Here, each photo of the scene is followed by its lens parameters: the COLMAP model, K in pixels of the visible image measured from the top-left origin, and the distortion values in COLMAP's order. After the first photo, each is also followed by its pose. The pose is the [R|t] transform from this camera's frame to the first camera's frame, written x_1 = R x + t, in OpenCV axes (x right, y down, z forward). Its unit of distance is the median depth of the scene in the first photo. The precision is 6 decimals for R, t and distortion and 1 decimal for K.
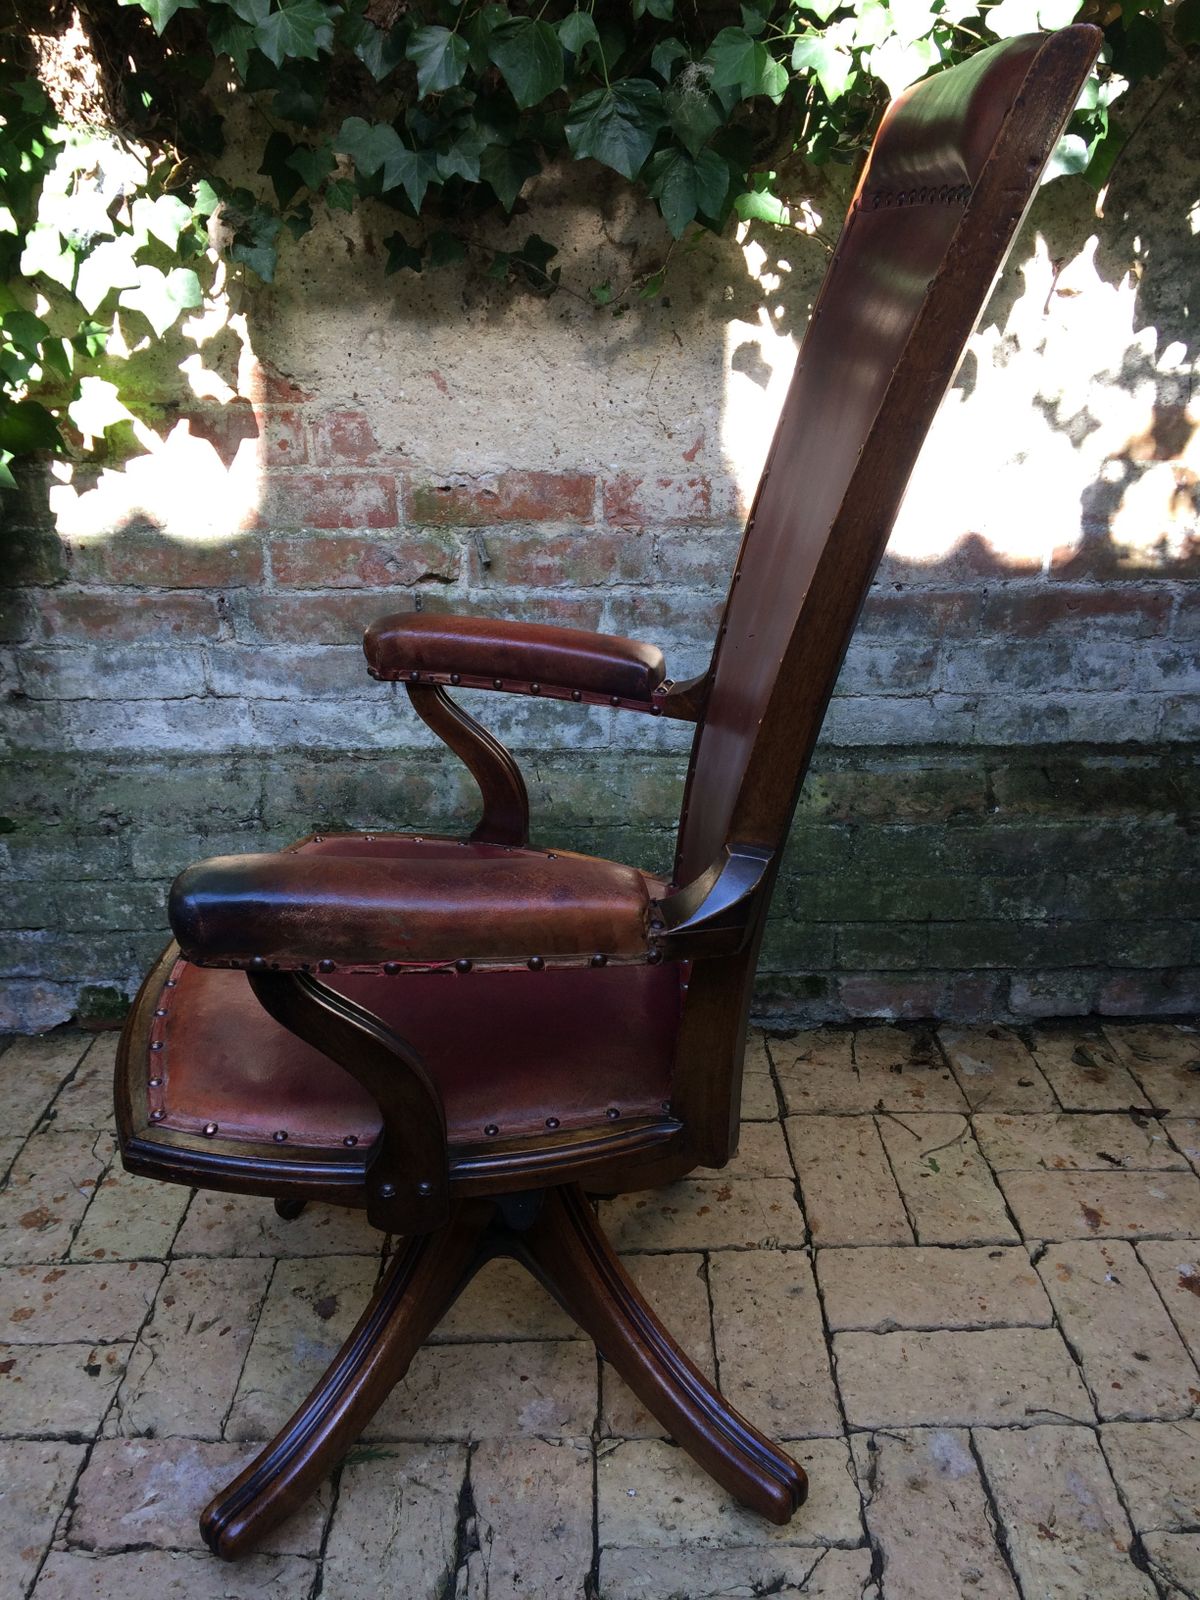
lens RADIAL K [[1358.8, 0, 597.1], [0, 1358.8, 789.7], [0, 0, 1]] dist [0.119948, -0.182694]
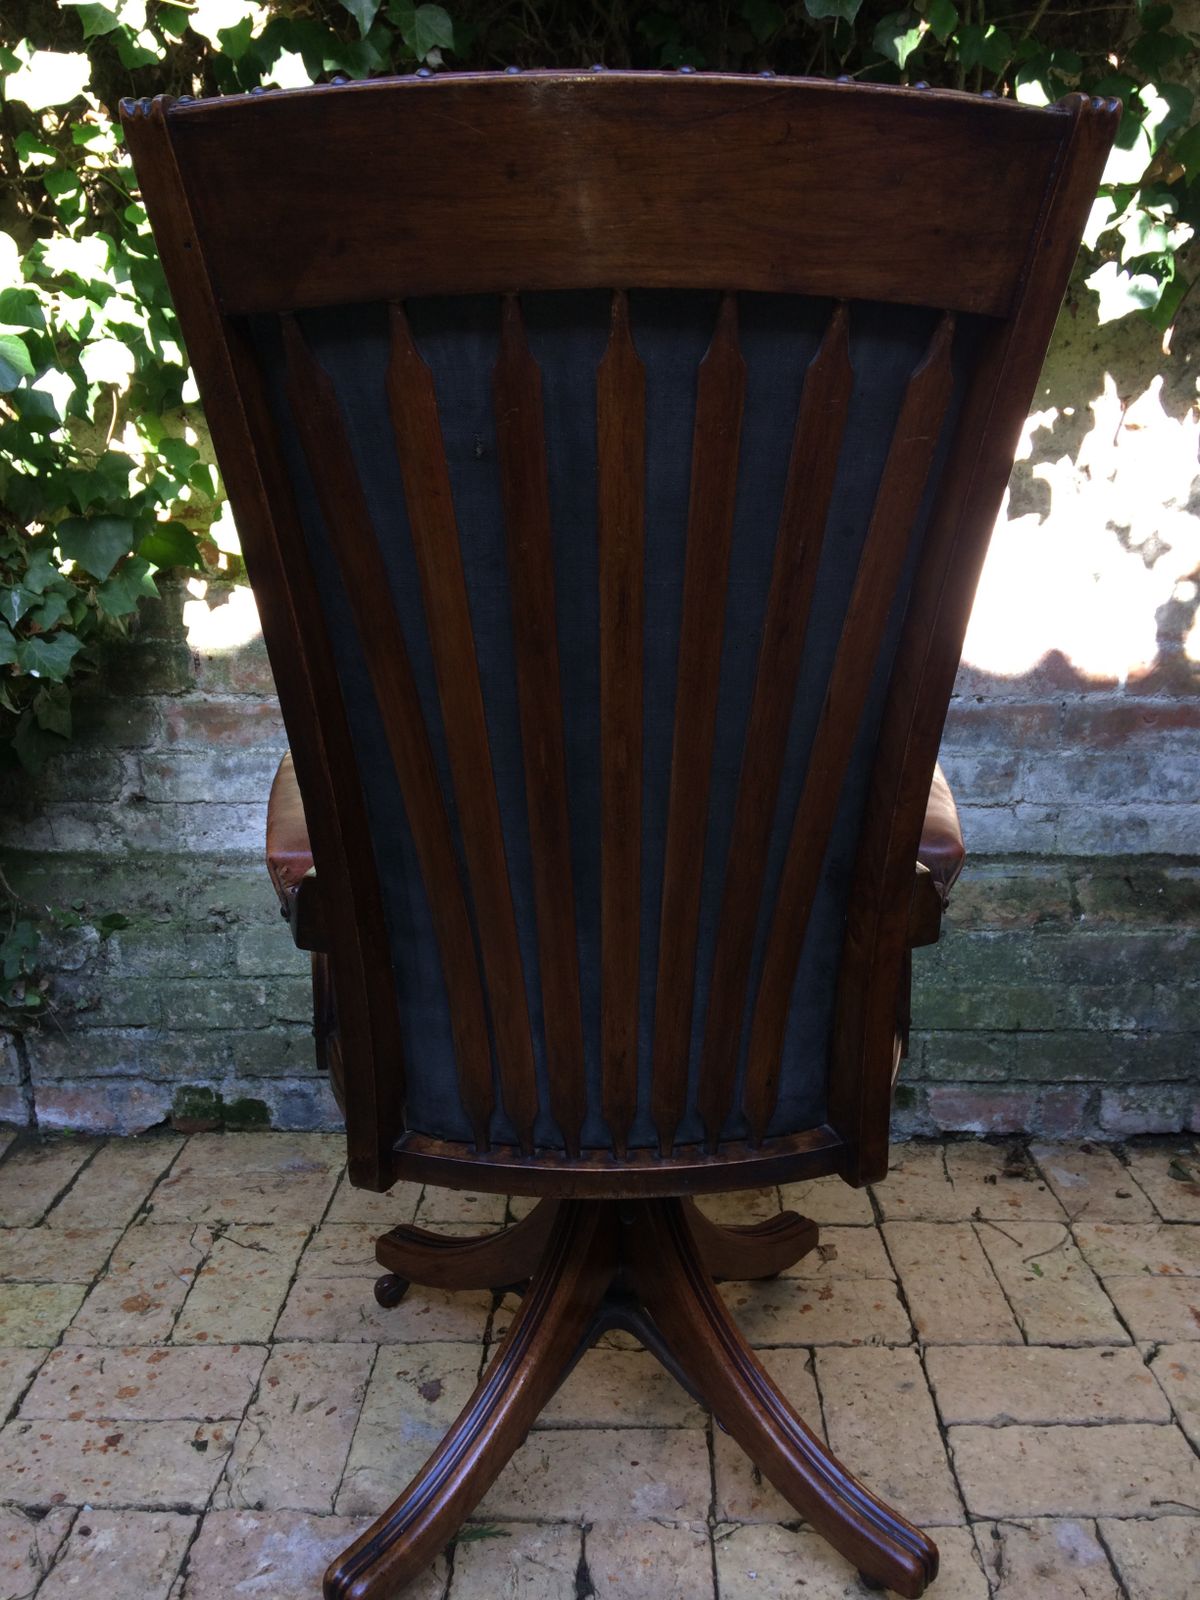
lens RADIAL K [[1362.8, 0, 592.6], [0, 1362.8, 787.7], [0, 0, 1]] dist [0.119198, -0.178902]
pose [[0.999651, 0.008632, -0.024974, -0.054089], [-0.011992, 0.990405, -0.137676, 0.074766], [0.023546, 0.137928, 0.990162, -0.040309]]
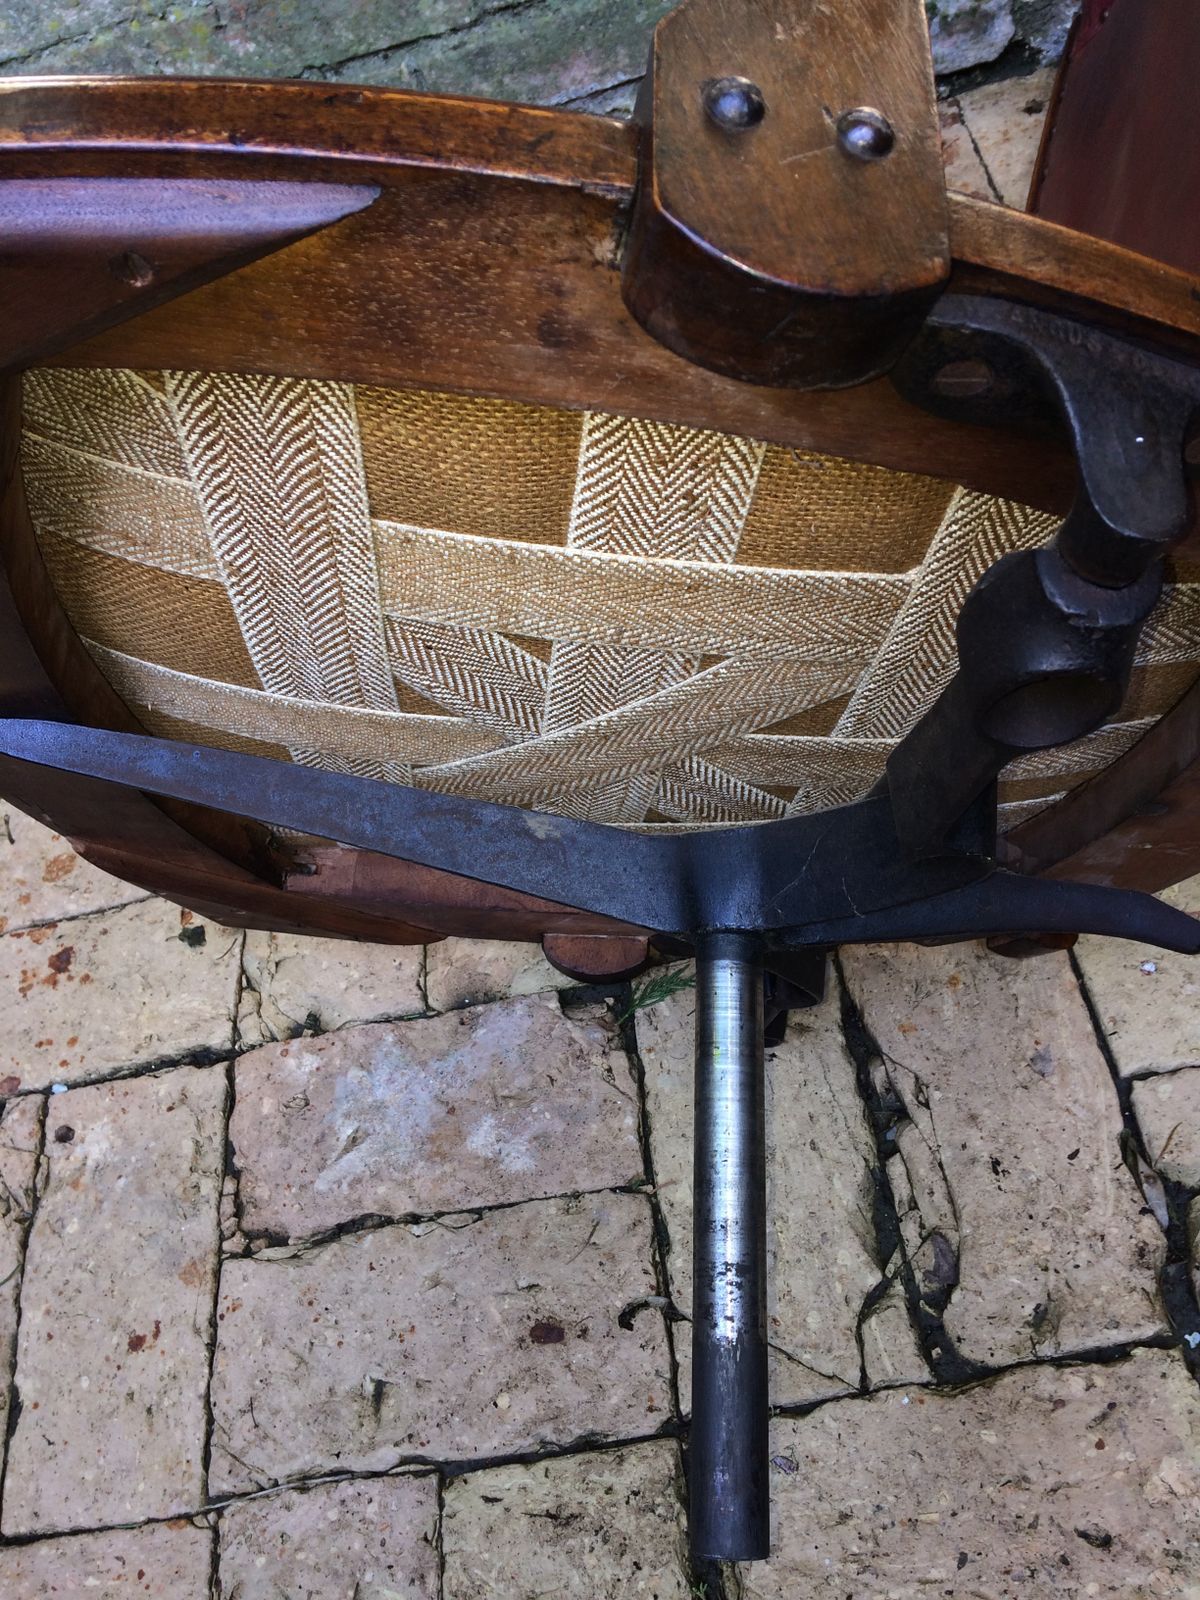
lens RADIAL K [[1362.8, 0, 601.2], [0, 1362.8, 794.0], [0, 0, 1]] dist [0.119198, -0.178902]
pose [[0.964657, -0.222559, -0.141084, -0.074837], [0.263399, 0.798864, 0.540775, 0.071149], [-0.007648, -0.558823, 0.829251, 0.456657]]
